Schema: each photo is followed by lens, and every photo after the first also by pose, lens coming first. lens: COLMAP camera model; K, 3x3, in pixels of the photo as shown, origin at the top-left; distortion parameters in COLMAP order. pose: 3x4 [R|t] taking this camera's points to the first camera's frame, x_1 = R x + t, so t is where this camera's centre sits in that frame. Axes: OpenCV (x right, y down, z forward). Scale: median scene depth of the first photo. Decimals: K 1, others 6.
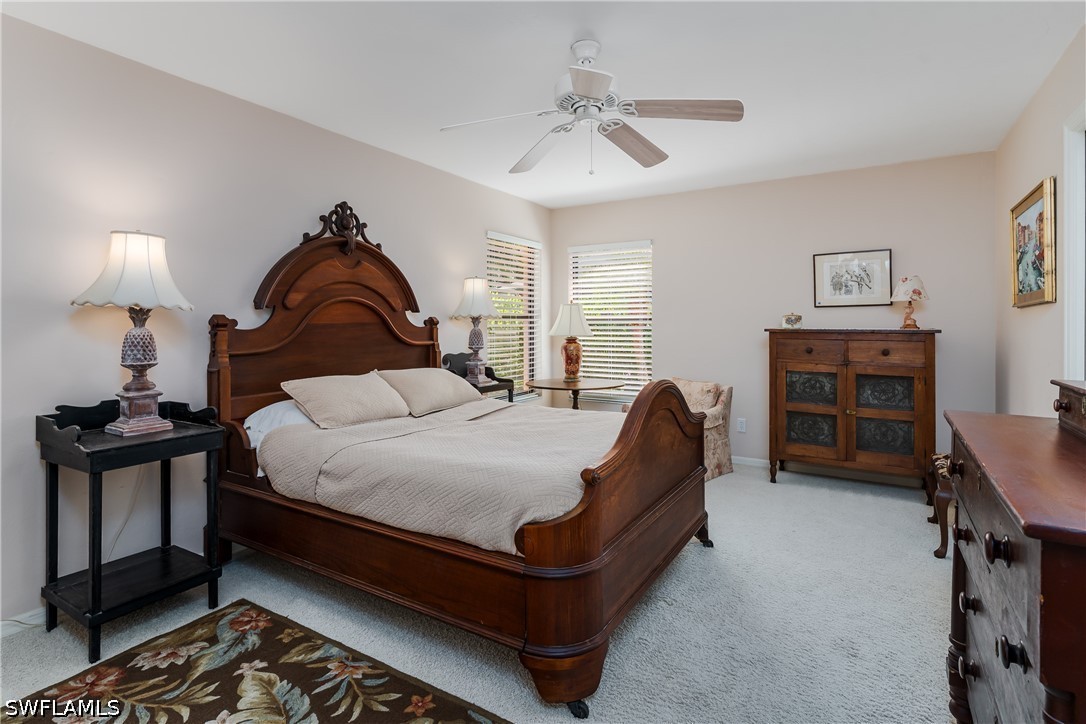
lens RADIAL K [[520.6, 0, 546.3], [0, 520.6, 341.5], [0, 0, 1]] dist [-0.001450, -0.000137]
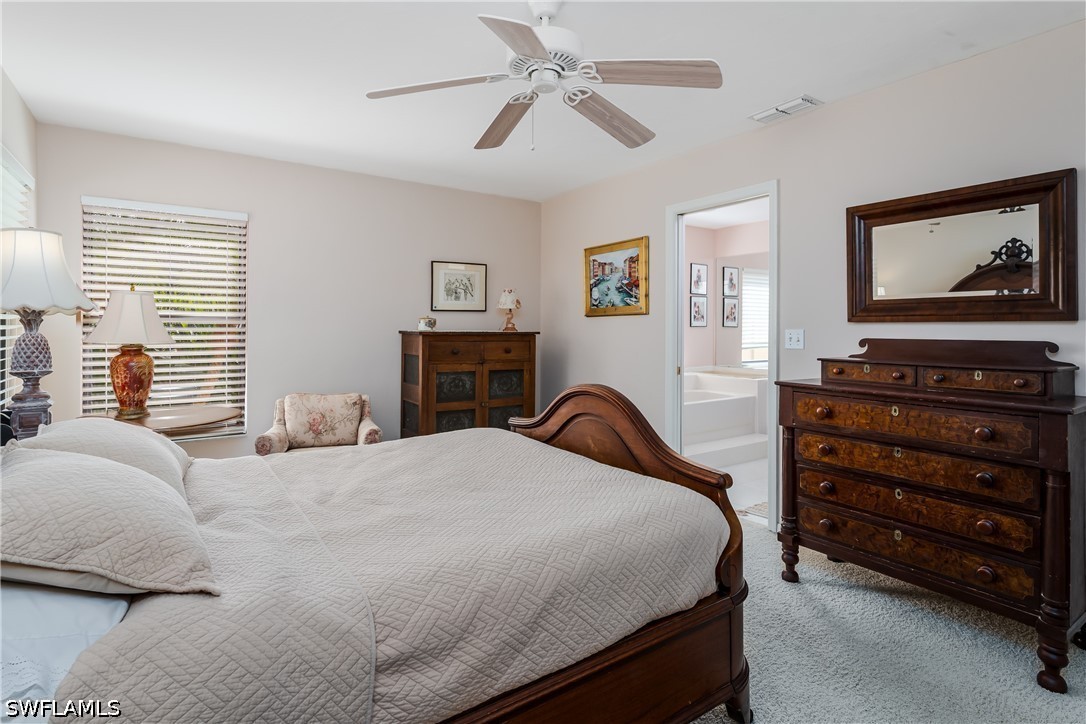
lens RADIAL K [[540.5, 0, 547.6], [0, 540.5, 329.4], [0, 0, 1]] dist [-0.001852, -0.000124]
pose [[0.412464, 0.003317, 0.910968, -0.451009], [0.023734, 0.999615, -0.014386, -0.008179], [-0.910664, 0.027555, 0.412227, 0.400122]]
